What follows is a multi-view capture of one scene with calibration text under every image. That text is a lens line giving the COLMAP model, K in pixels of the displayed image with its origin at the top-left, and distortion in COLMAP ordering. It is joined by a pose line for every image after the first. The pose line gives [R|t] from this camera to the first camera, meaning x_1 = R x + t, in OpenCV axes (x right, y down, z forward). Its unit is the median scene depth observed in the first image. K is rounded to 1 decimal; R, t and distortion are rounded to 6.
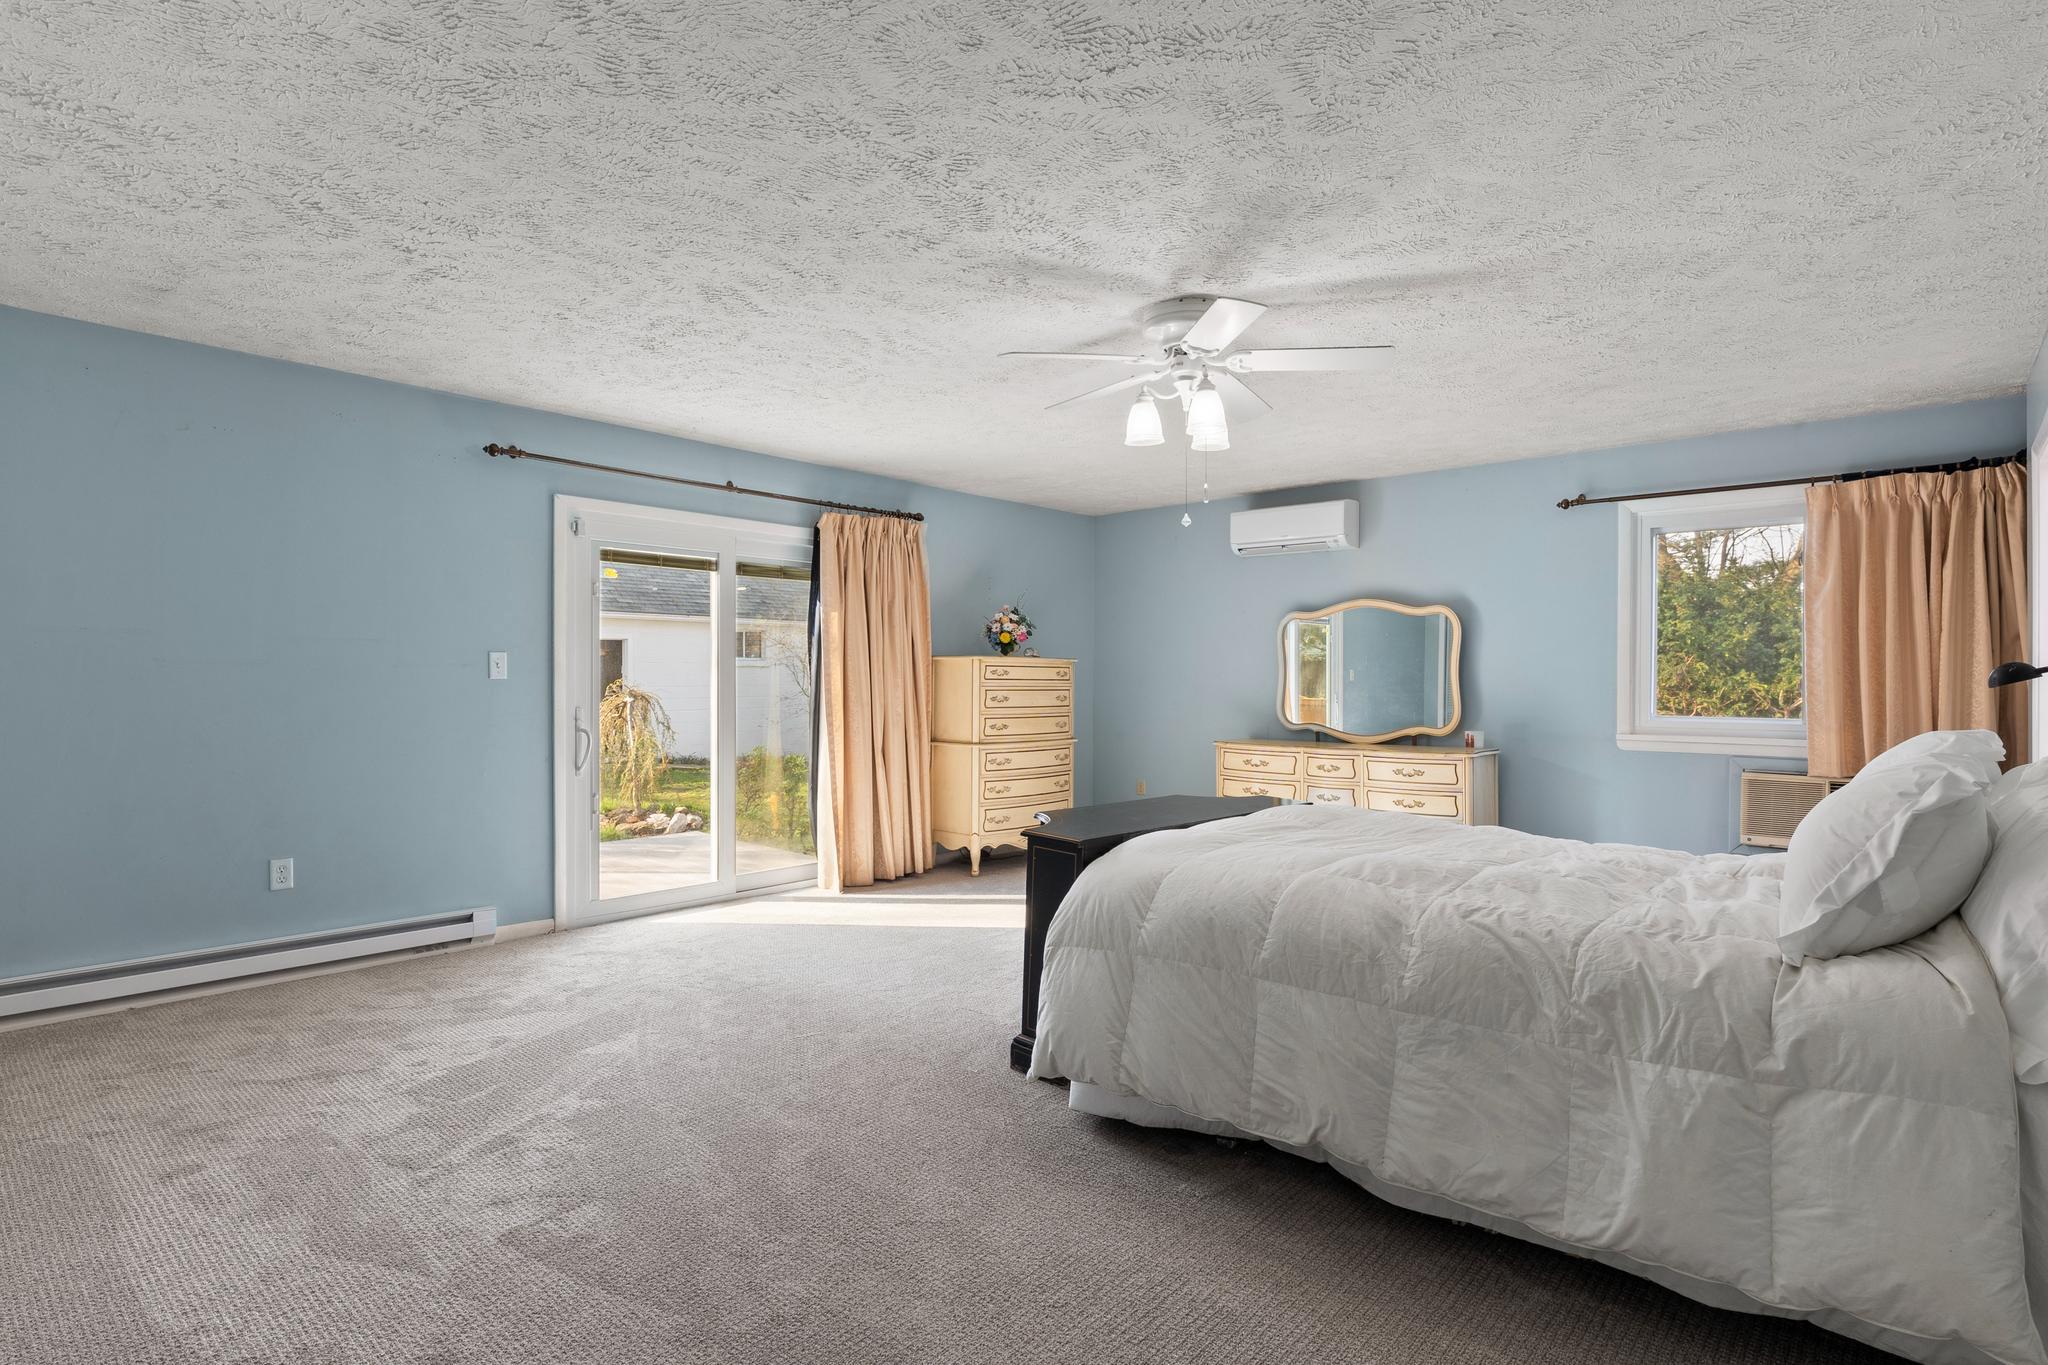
lens RADIAL K [[1075.9, 0, 1020.1], [0, 1075.9, 683.7], [0, 0, 1]] dist [0.001153, -0.000082]
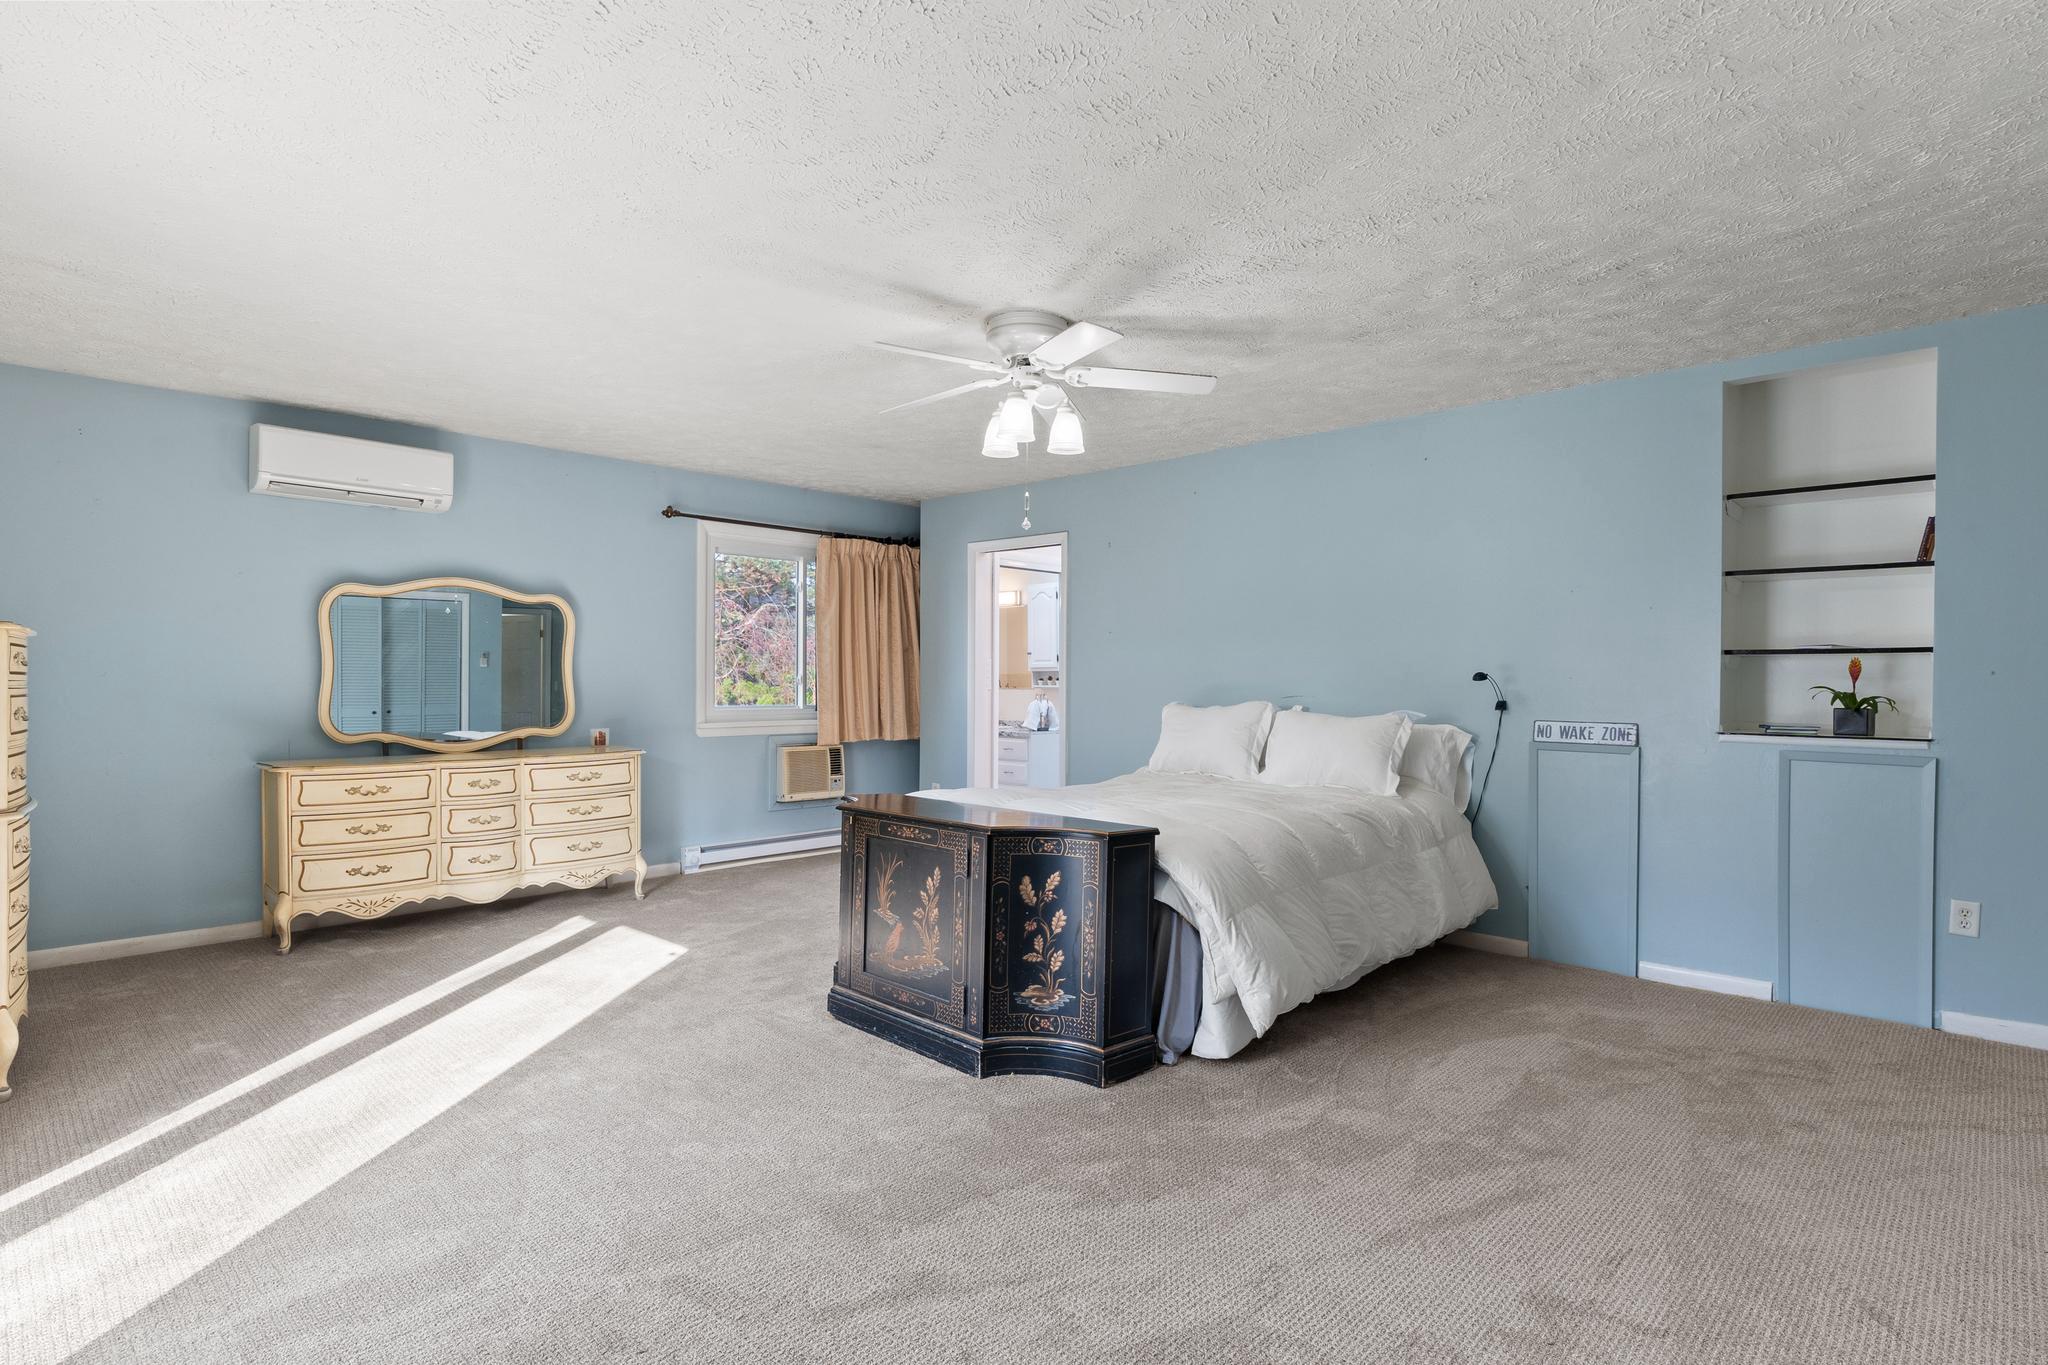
lens RADIAL K [[1075.9, 0, 1020.0], [0, 1075.9, 680.7], [0, 0, 1]] dist [0.001153, -0.000082]
pose [[0.016177, -0.003102, 0.999864, -0.575319], [0.003461, 0.999989, 0.003046, -0.000832], [-0.999863, 0.003411, 0.016187, 0.640250]]
